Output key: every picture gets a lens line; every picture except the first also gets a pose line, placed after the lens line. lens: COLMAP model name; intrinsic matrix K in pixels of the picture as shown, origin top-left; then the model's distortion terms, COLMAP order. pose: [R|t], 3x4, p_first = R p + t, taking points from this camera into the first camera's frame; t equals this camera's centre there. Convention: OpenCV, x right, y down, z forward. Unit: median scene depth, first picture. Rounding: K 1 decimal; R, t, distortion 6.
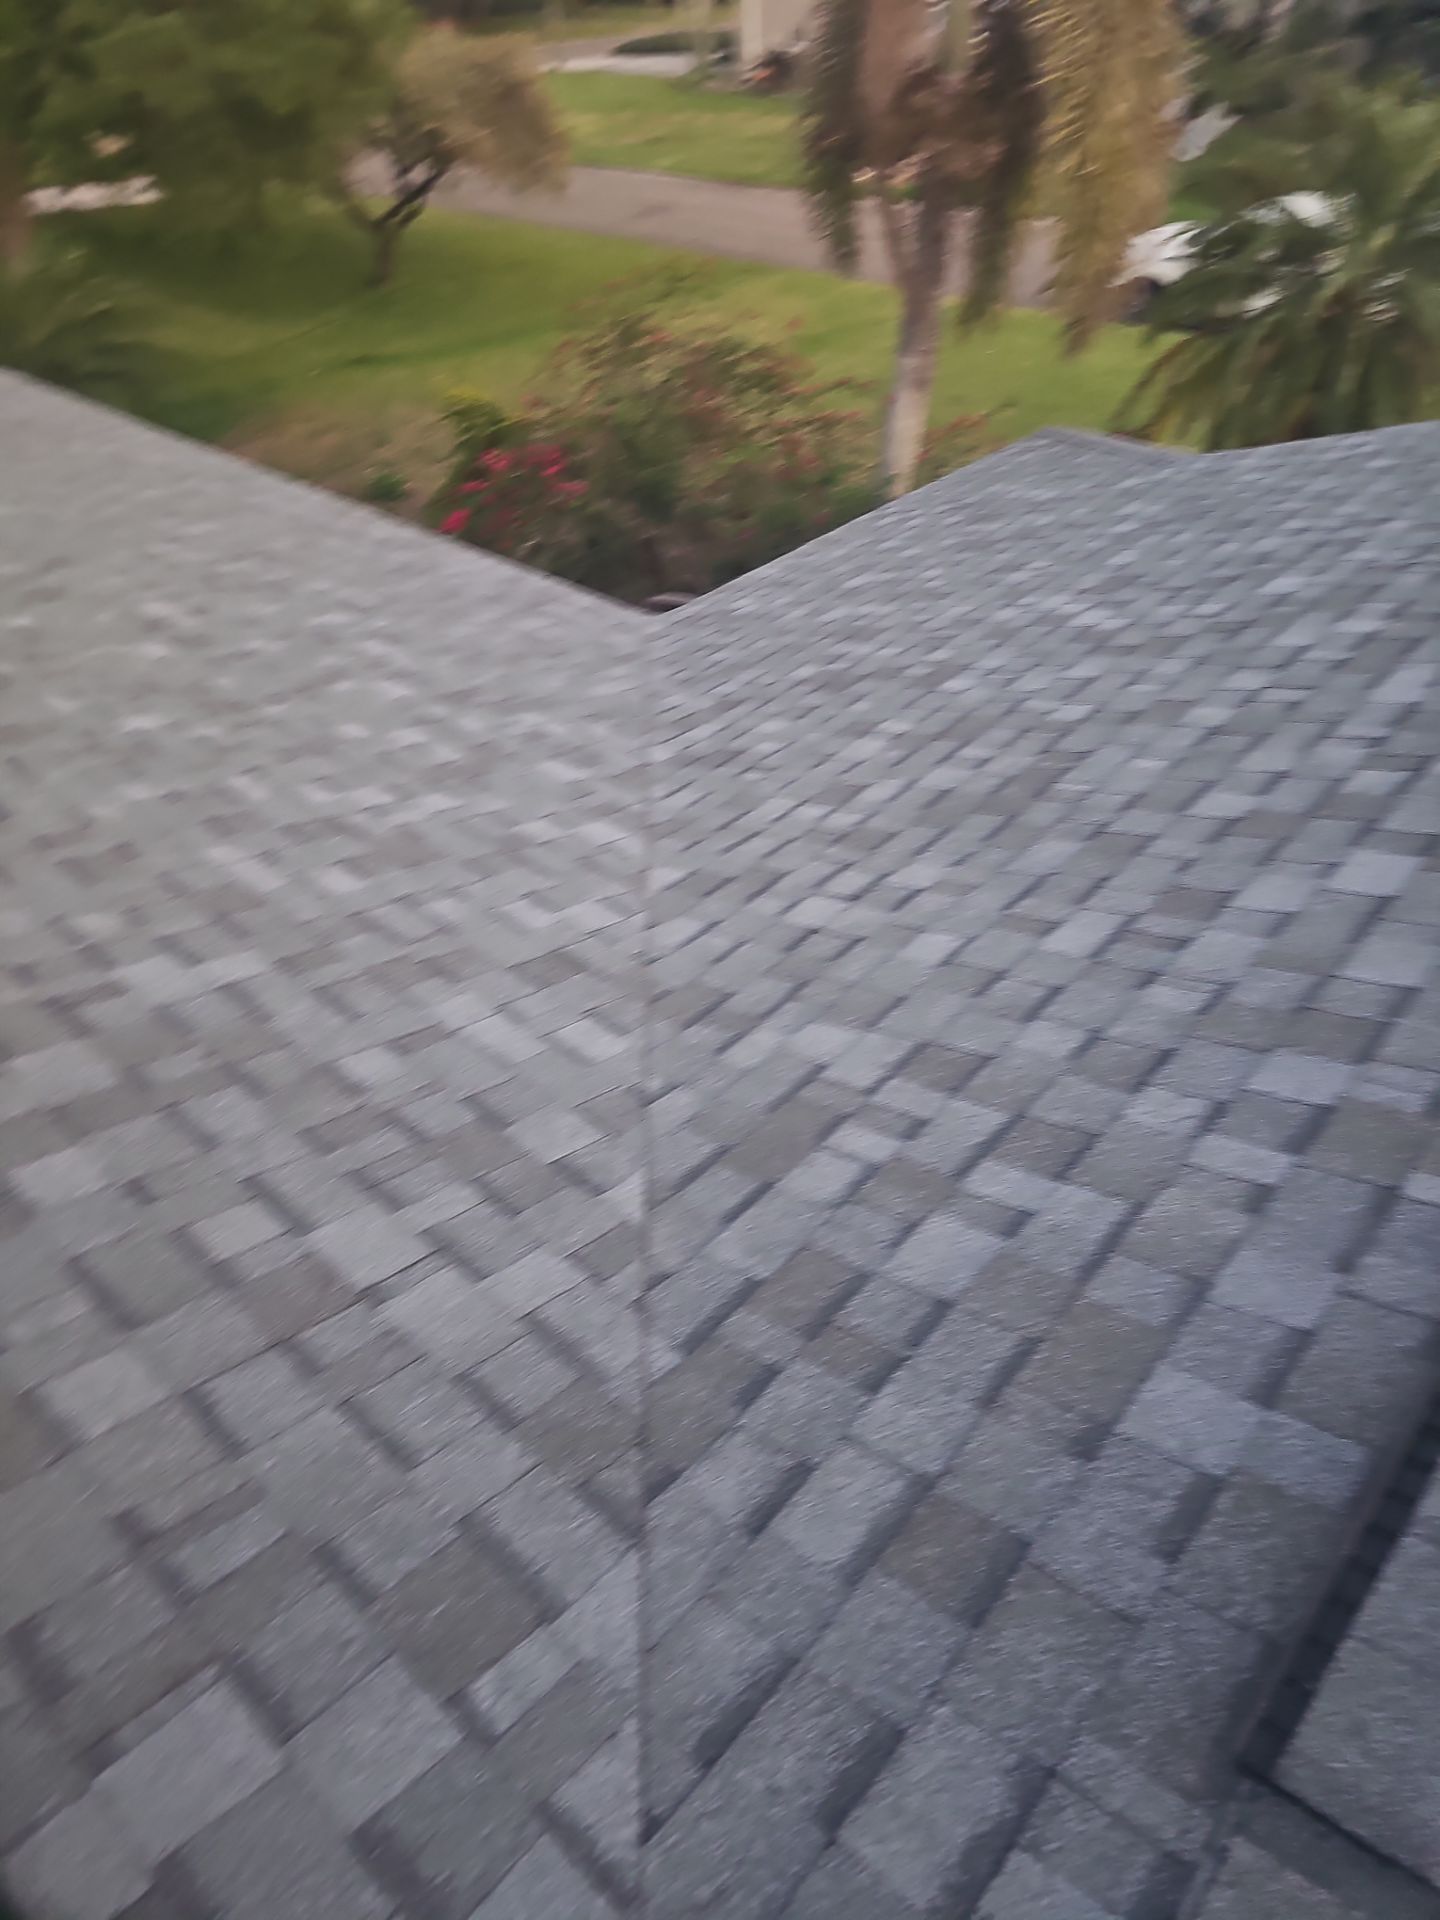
lens RADIAL K [[1252.3, 0, 733.3], [0, 1252.3, 956.9], [0, 0, 1]] dist [0.051897, -0.041810]
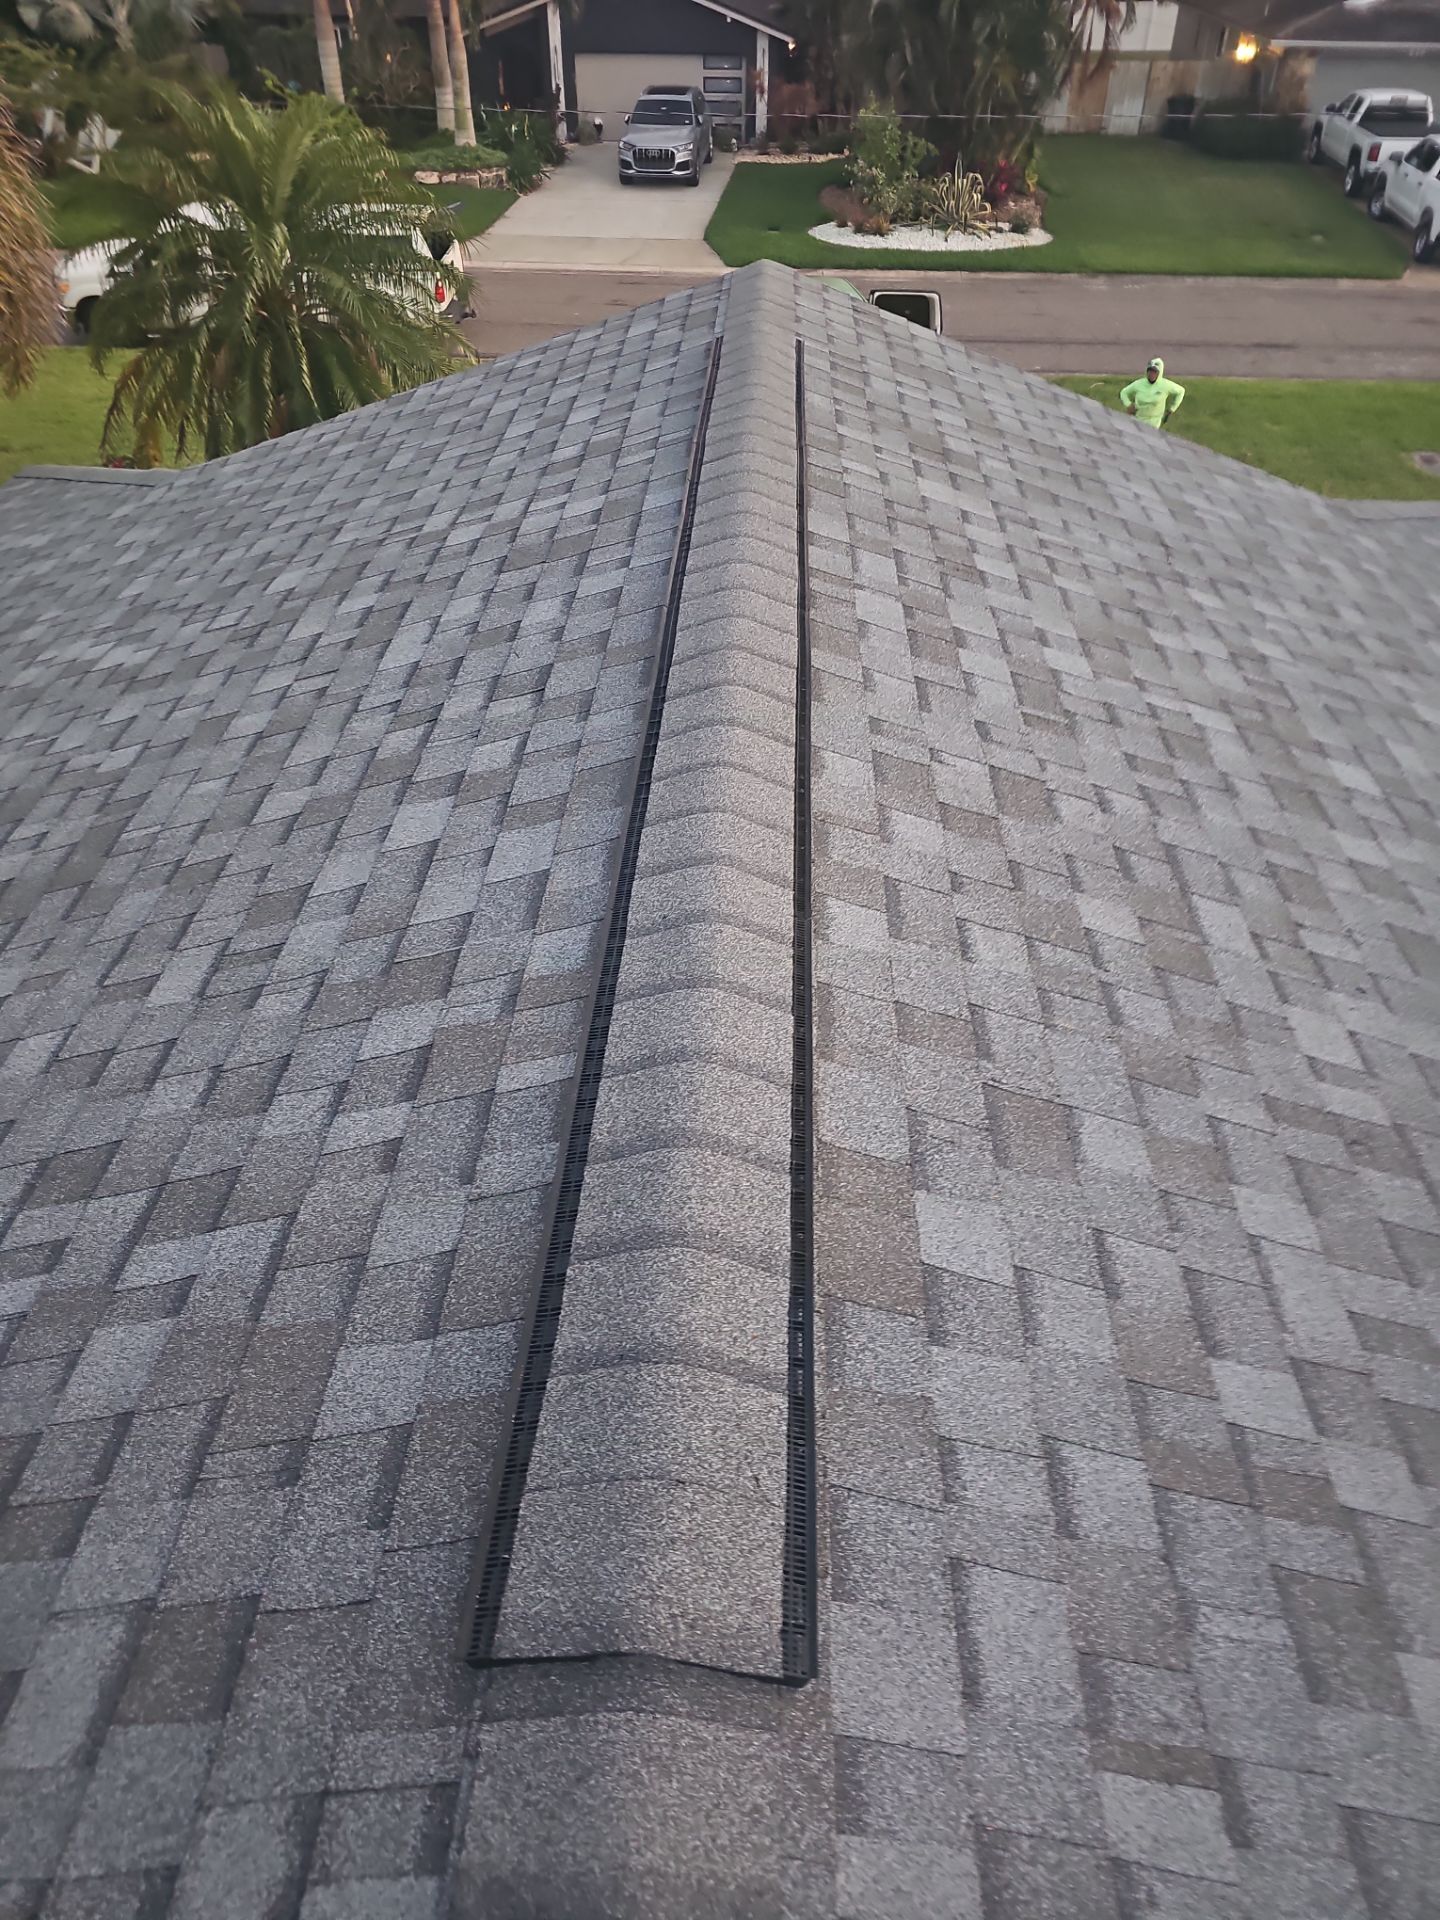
lens RADIAL K [[1252.3, 0, 733.3], [0, 1252.3, 956.9], [0, 0, 1]] dist [0.051897, -0.041810]
pose [[0.768841, -0.384417, 0.510986, 0.114428], [0.386543, 0.915985, 0.107498, 0.026545], [-0.509379, 0.114870, 0.852841, -0.043770]]
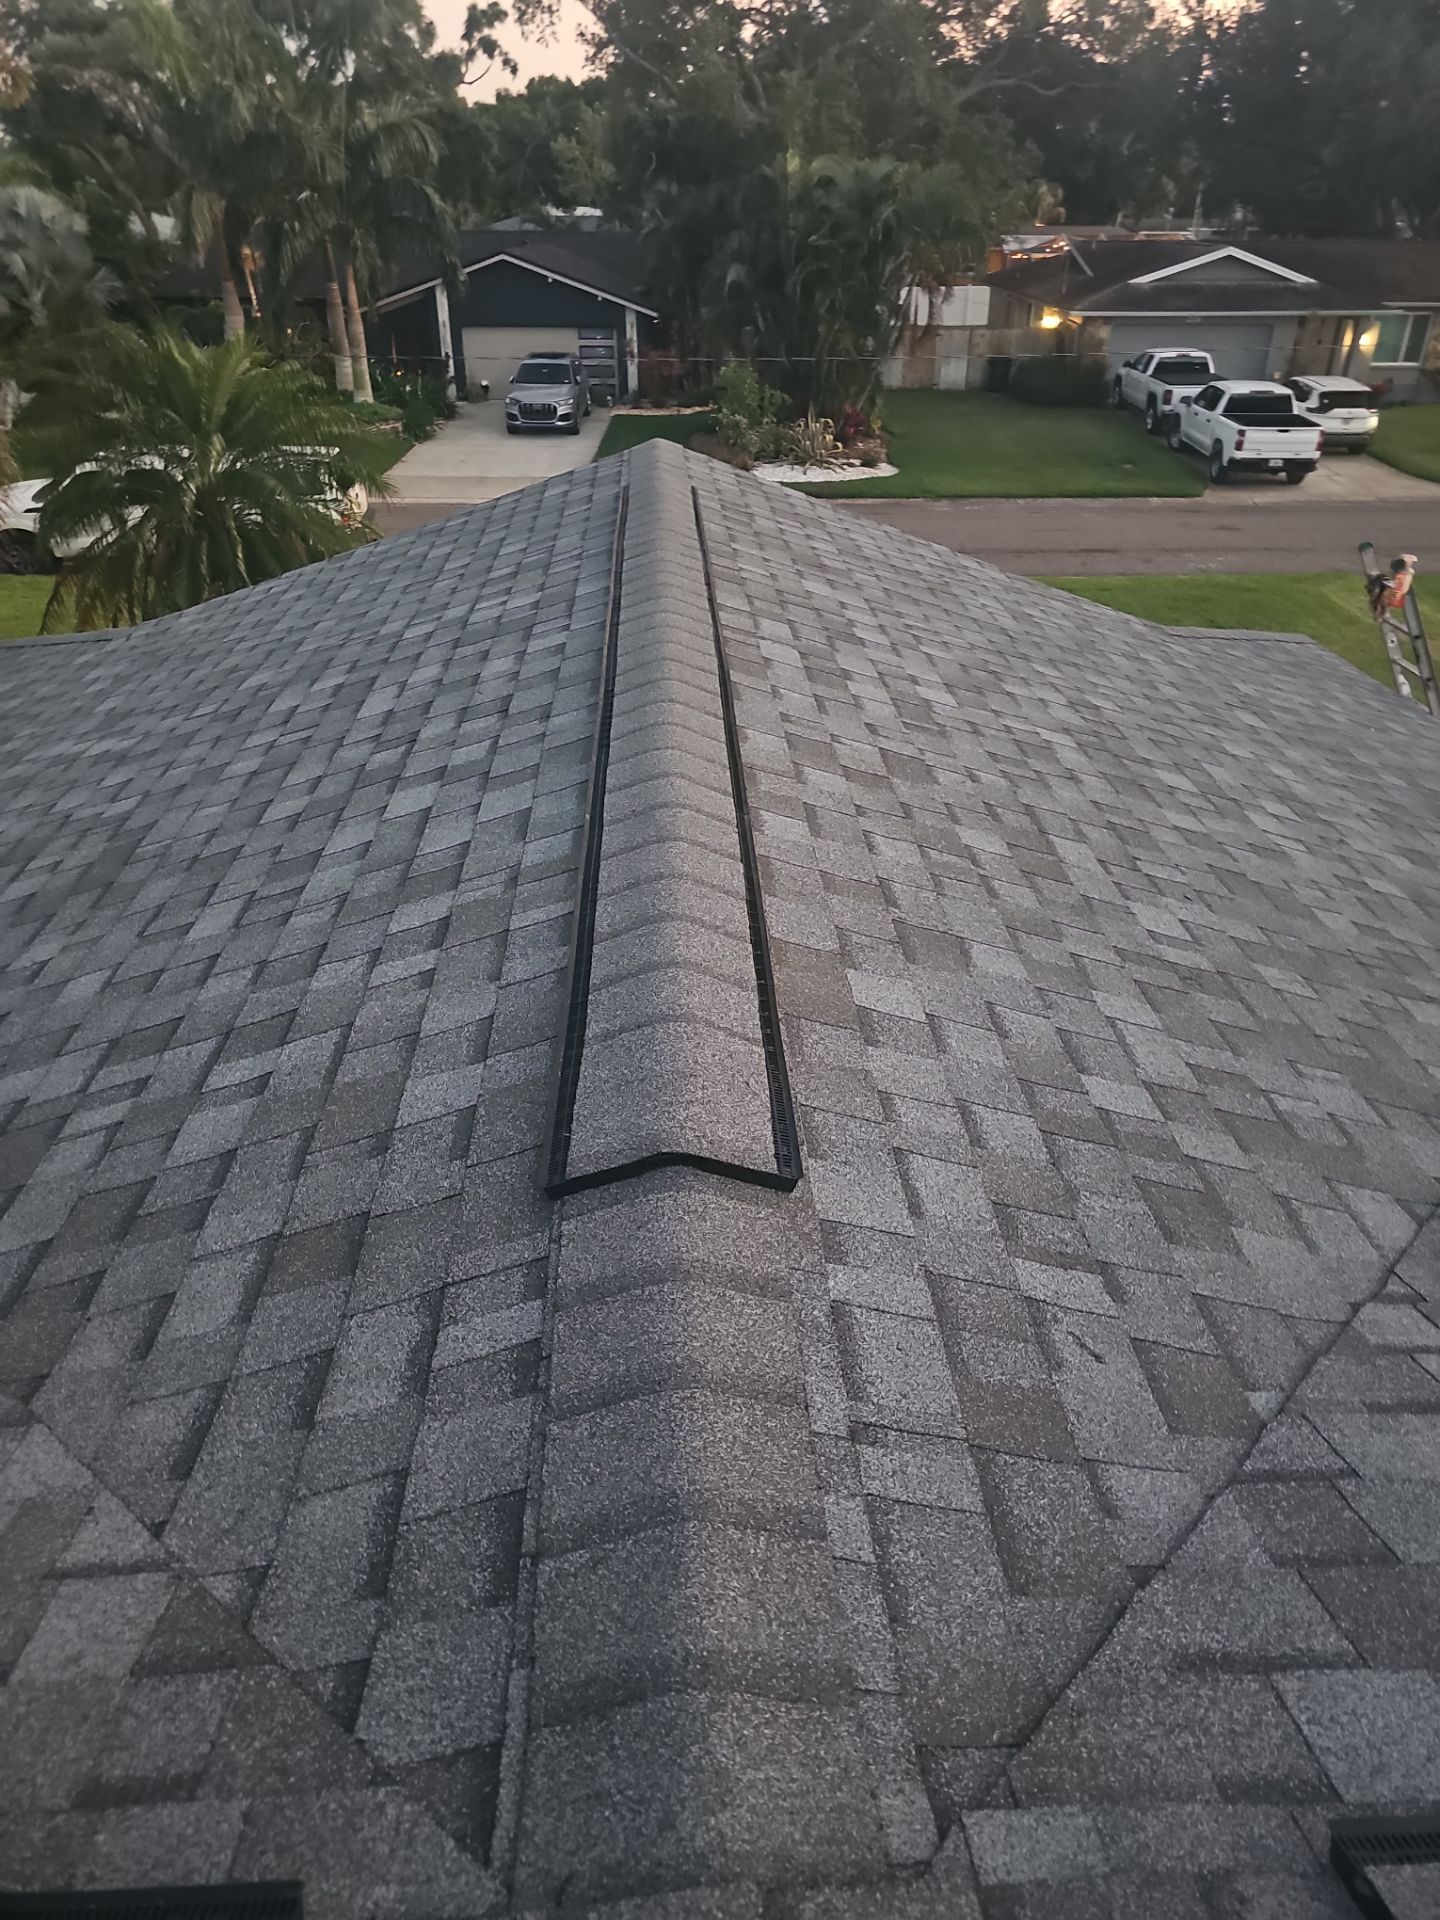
lens RADIAL K [[1252.3, 0, 733.3], [0, 1252.3, 956.9], [0, 0, 1]] dist [0.051897, -0.041810]
pose [[0.705245, -0.332701, 0.626050, -0.118904], [0.433266, 0.901220, -0.009139, 0.226622], [-0.561168, 0.277692, 0.779729, -0.141867]]
